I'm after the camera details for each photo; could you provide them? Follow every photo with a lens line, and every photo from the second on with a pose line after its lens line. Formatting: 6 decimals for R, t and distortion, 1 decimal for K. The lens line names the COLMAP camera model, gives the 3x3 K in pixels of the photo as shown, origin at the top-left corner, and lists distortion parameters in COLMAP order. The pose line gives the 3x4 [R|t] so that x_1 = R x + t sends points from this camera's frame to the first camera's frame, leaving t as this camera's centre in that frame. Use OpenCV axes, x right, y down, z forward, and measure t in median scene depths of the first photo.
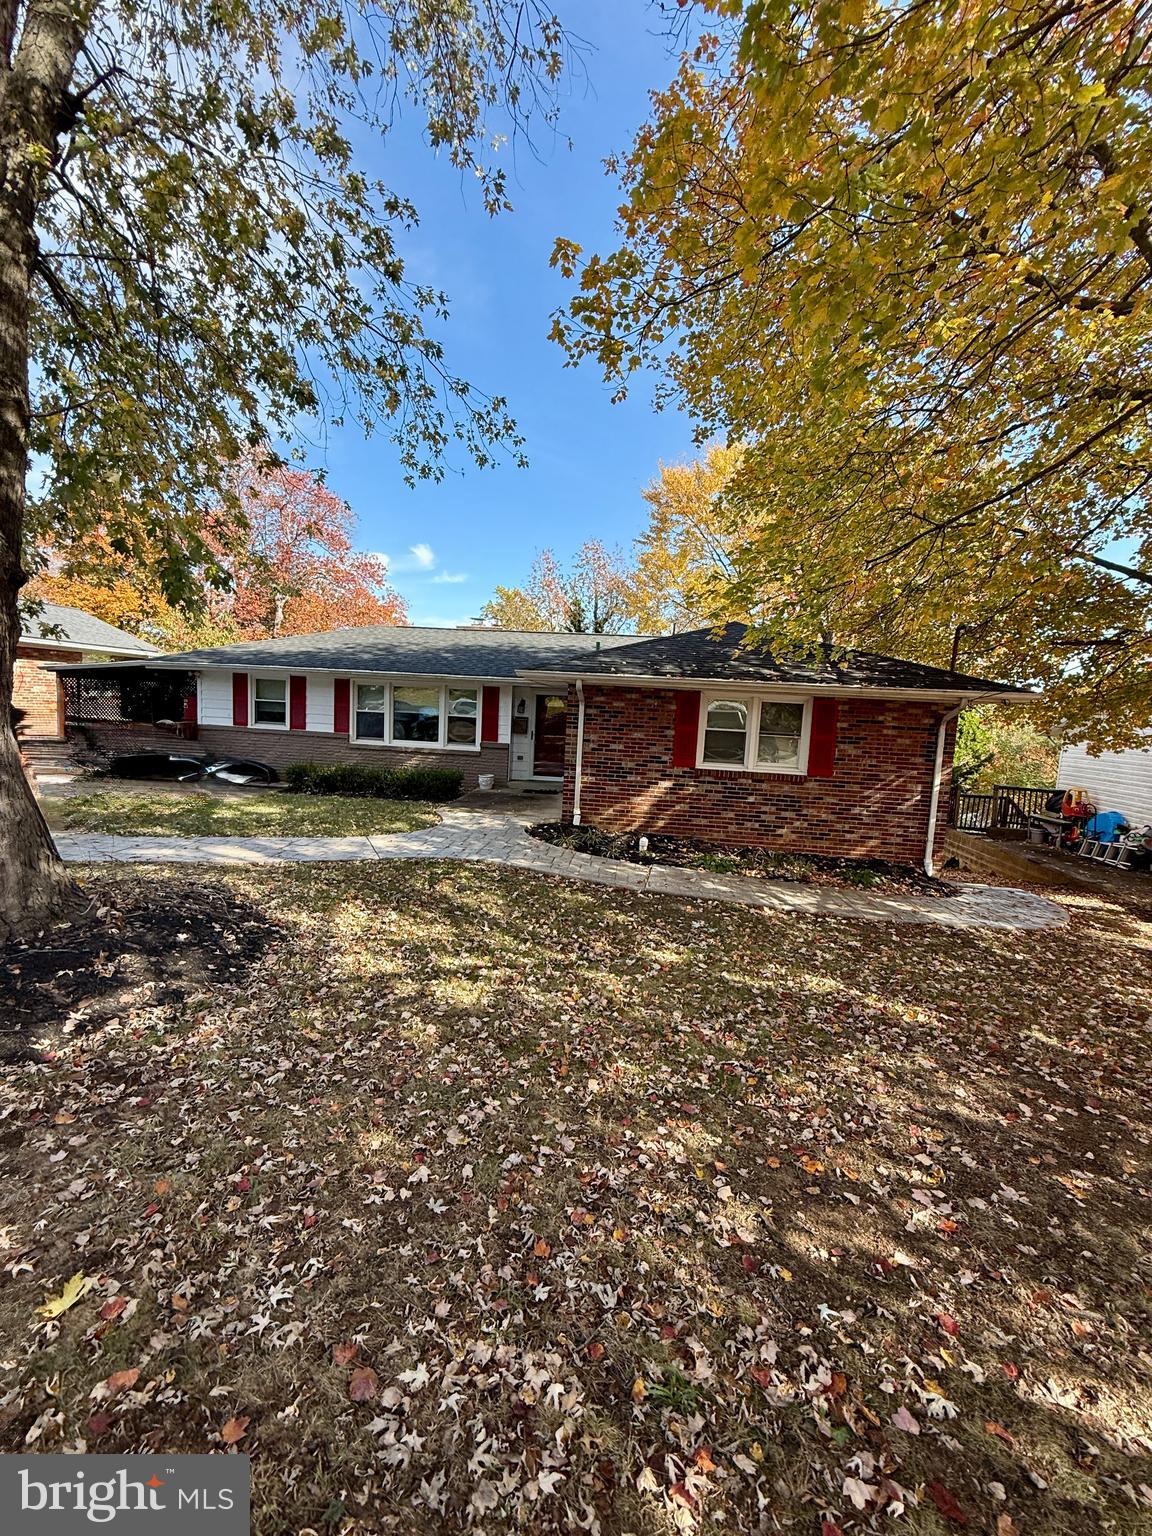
lens RADIAL K [[621.3, 0, 578.1], [0, 621.3, 771.1], [0, 0, 1]] dist [0.008700, -0.000203]
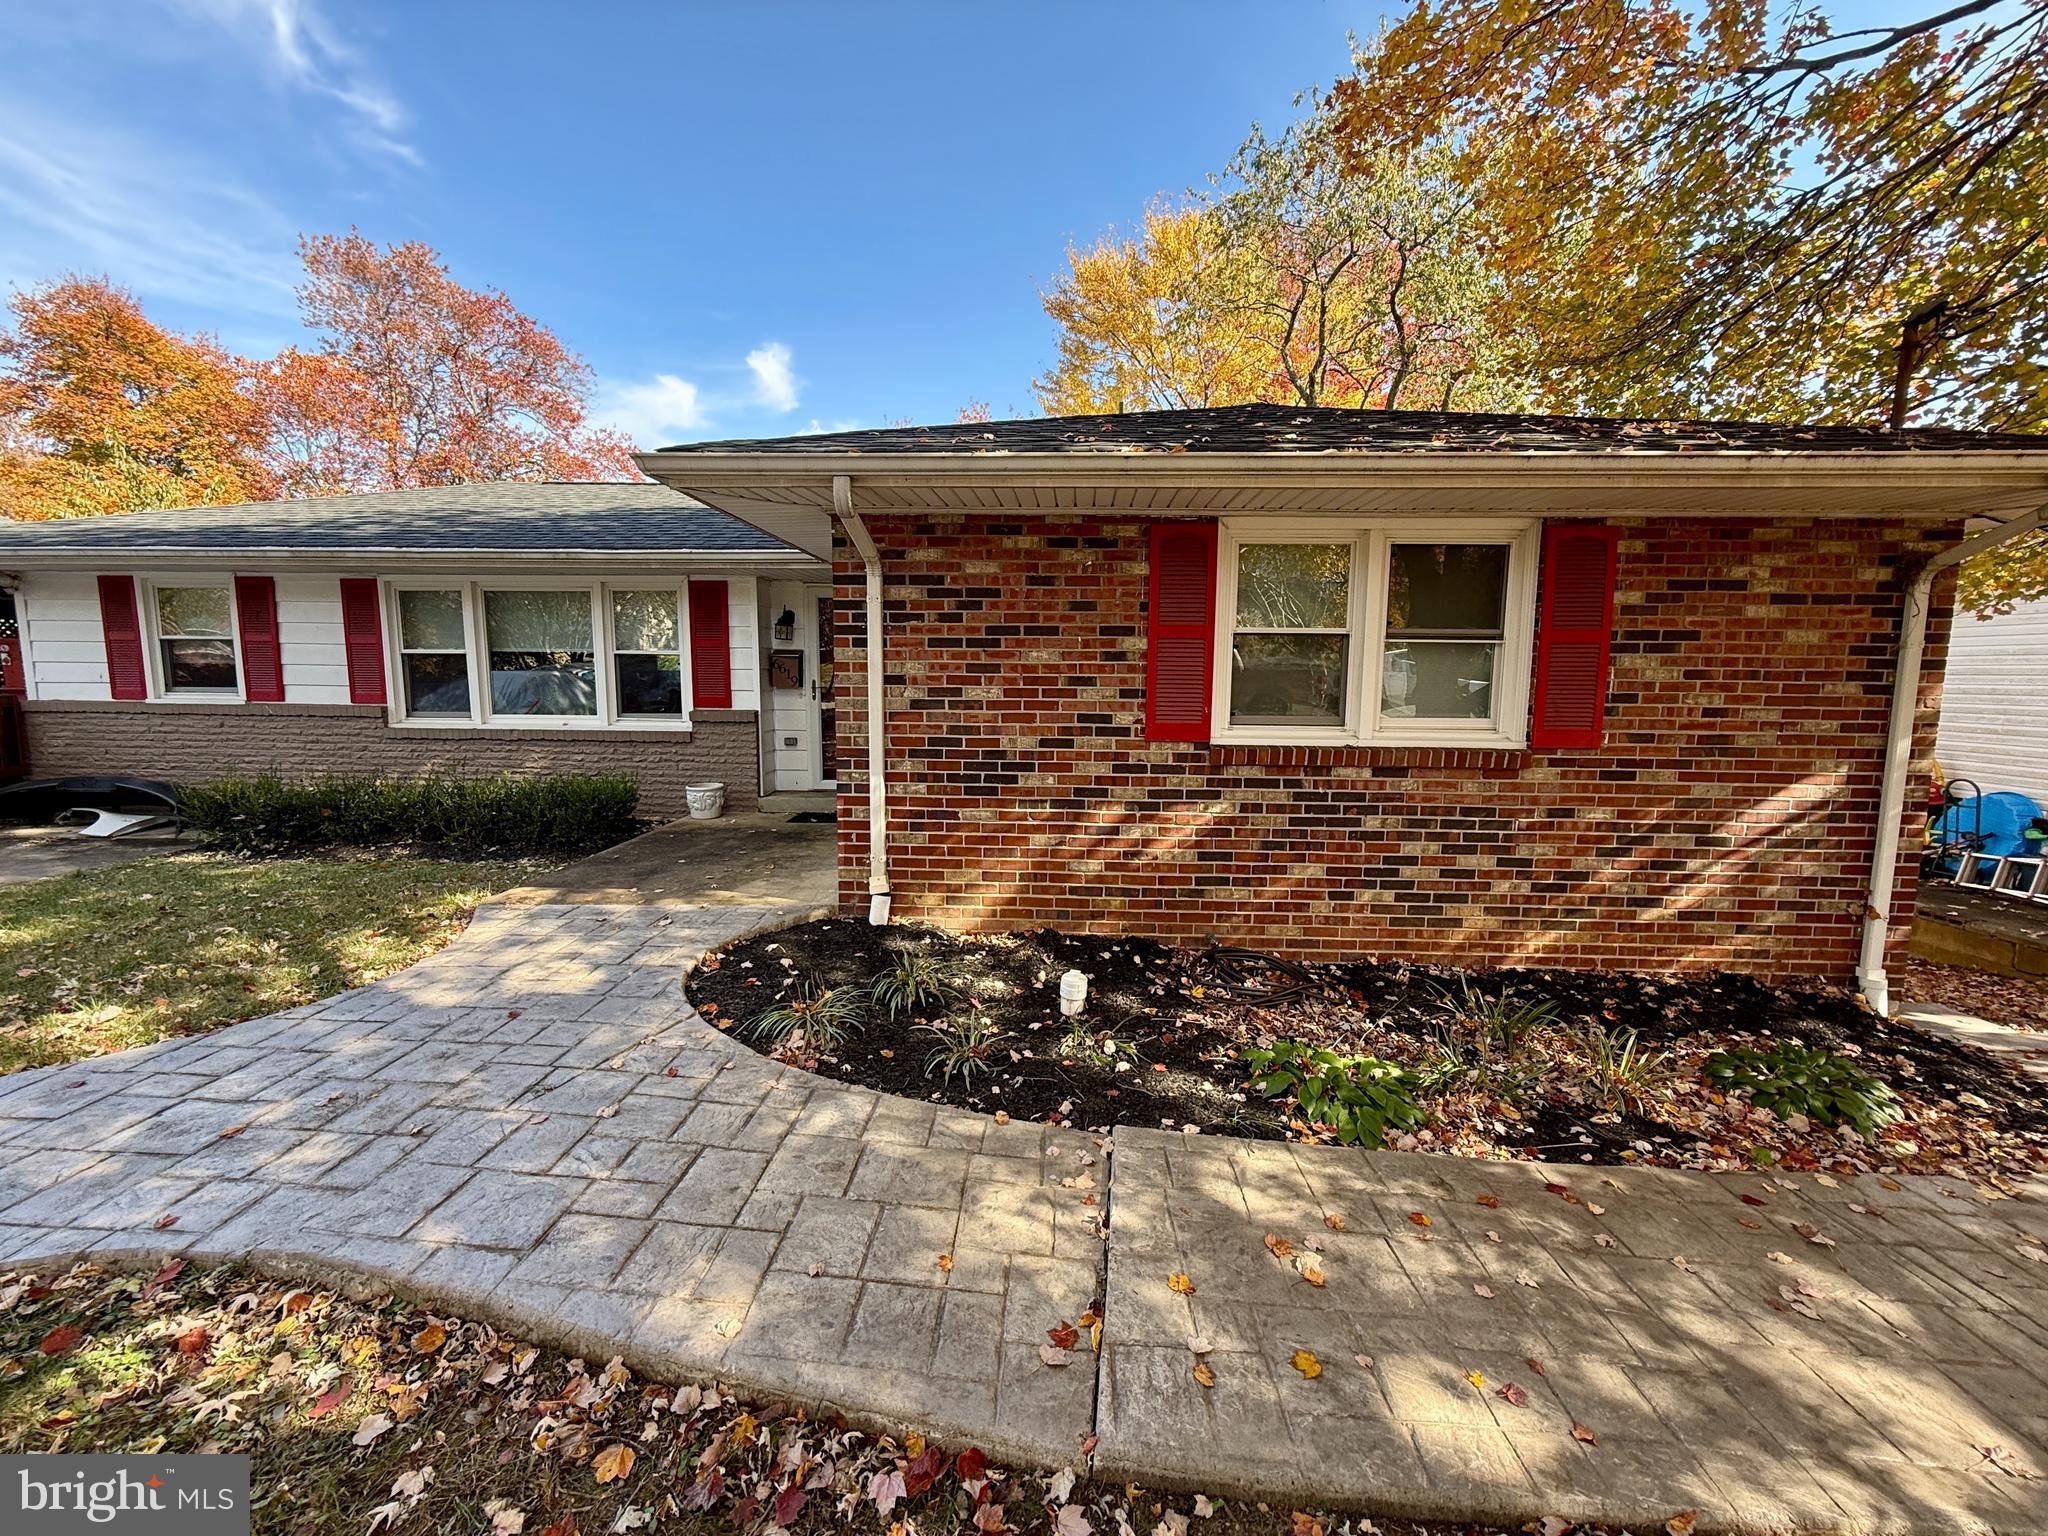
lens RADIAL K [[828.4, 0, 1027.8], [0, 828.4, 772.2], [0, 0, 1]] dist [0.008700, -0.000203]
pose [[0.997299, -0.050755, 0.053083, 0.045544], [0.049845, 0.998589, 0.018331, -0.001890], [-0.053938, -0.015636, 0.998422, 0.402462]]
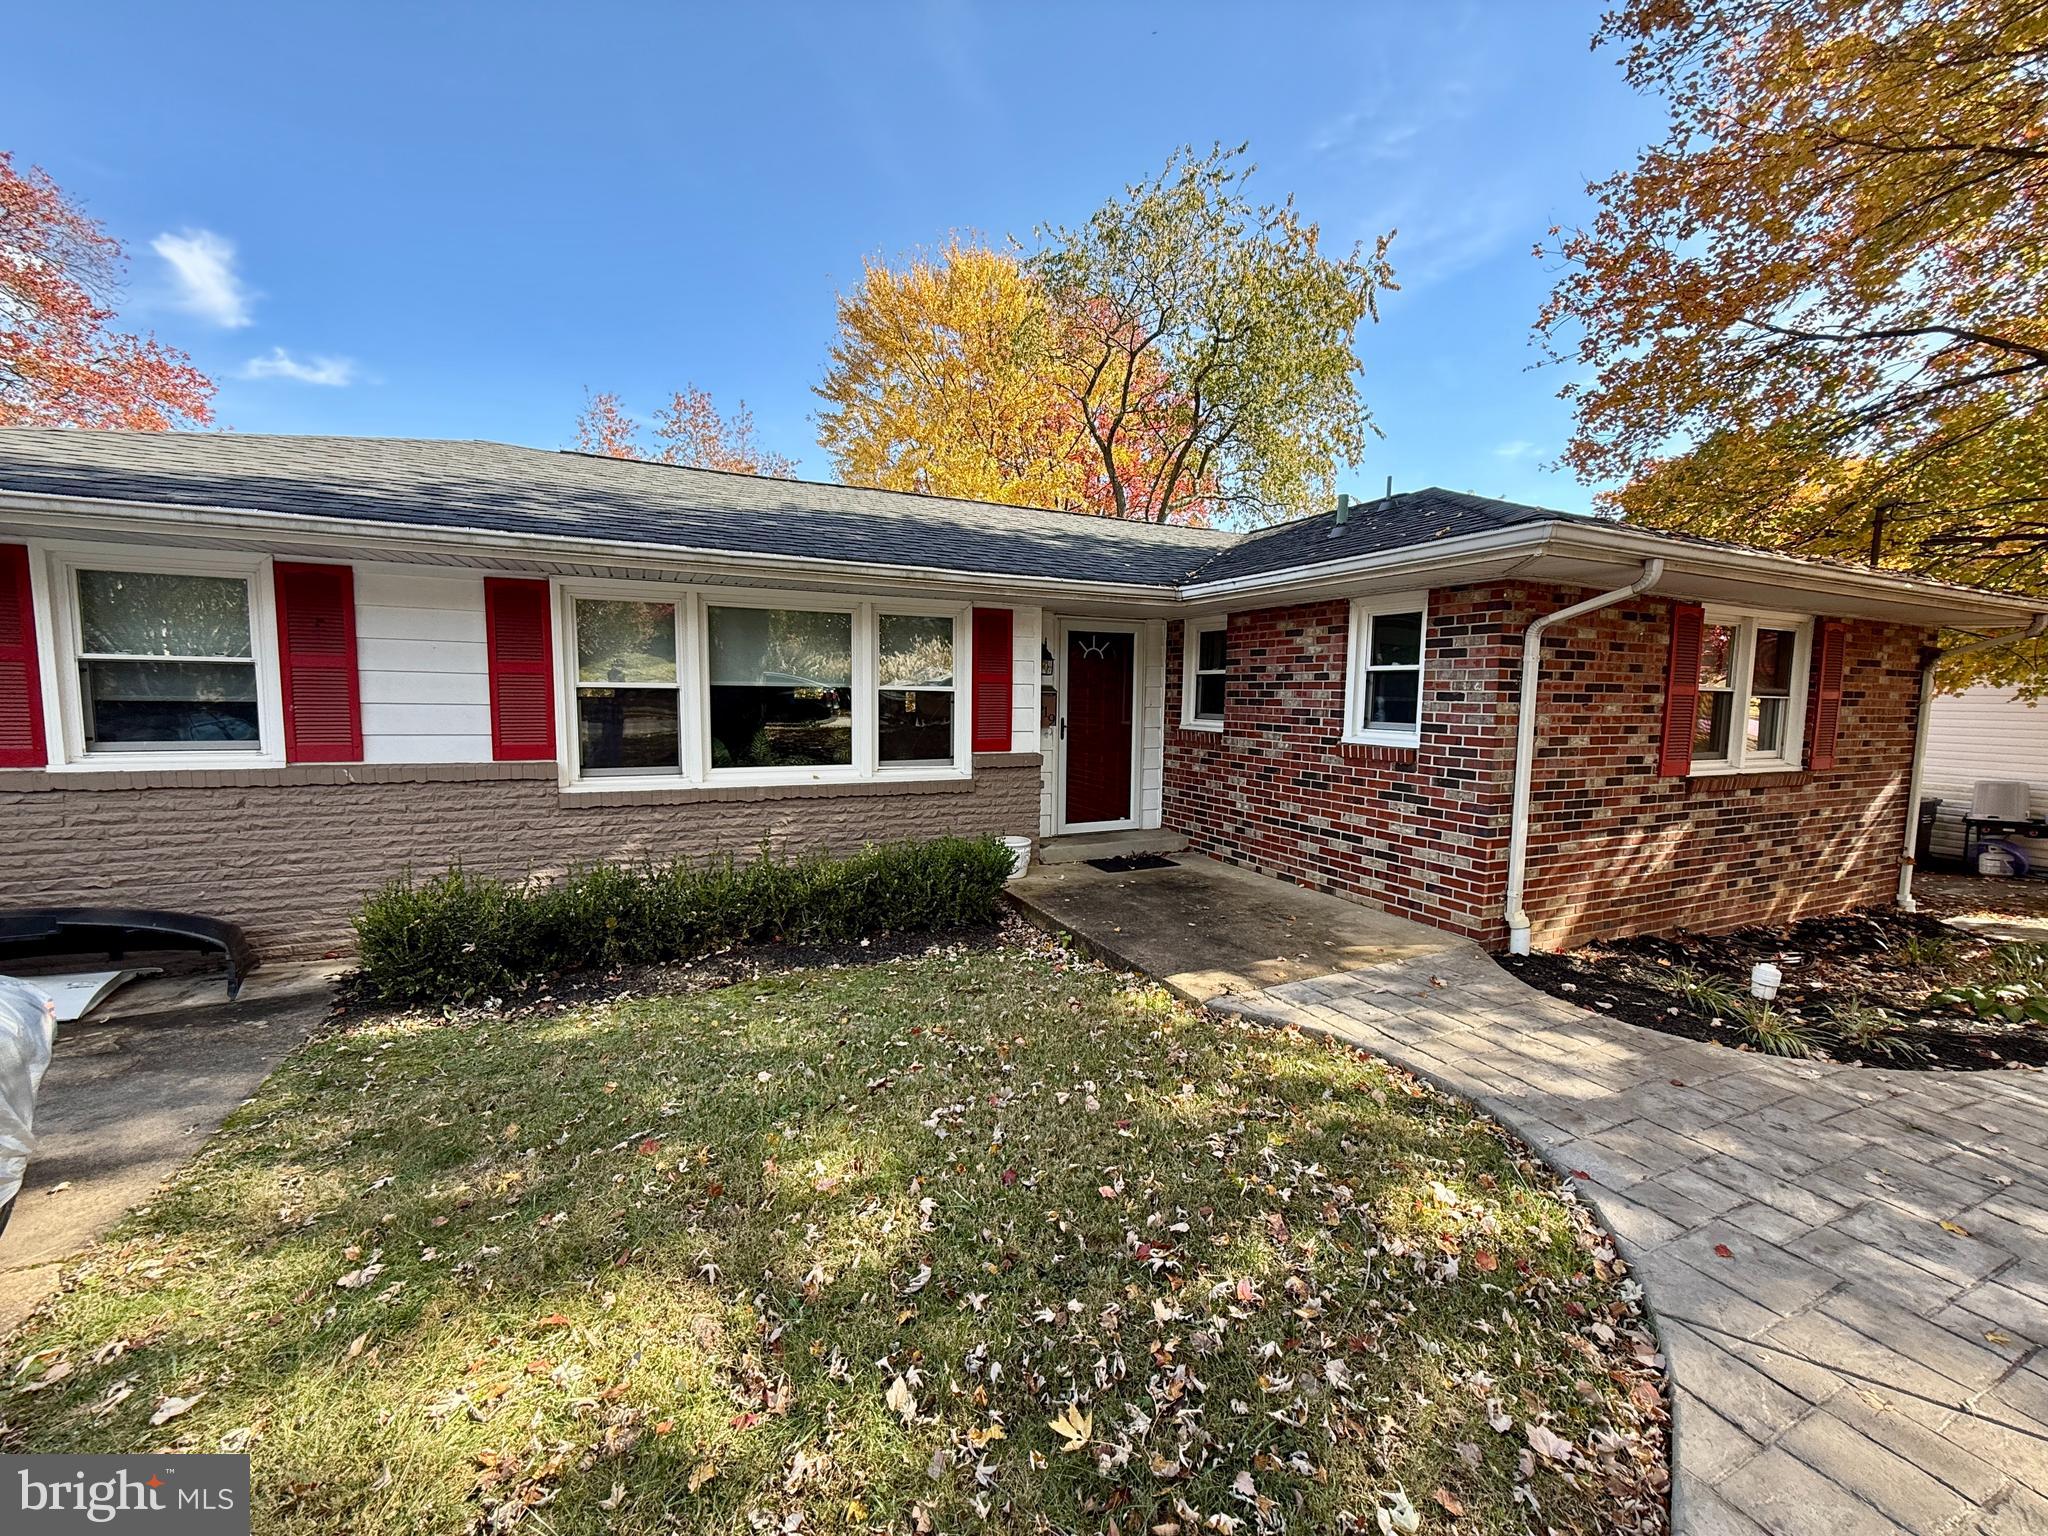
lens RADIAL K [[828.4, 0, 1039.0], [0, 828.4, 771.9], [0, 0, 1]] dist [0.008700, -0.000203]
pose [[0.848623, -0.090869, 0.521136, -0.387501], [0.083038, 0.995806, 0.038416, -0.052225], [-0.522441, 0.010673, 0.852609, 0.544934]]
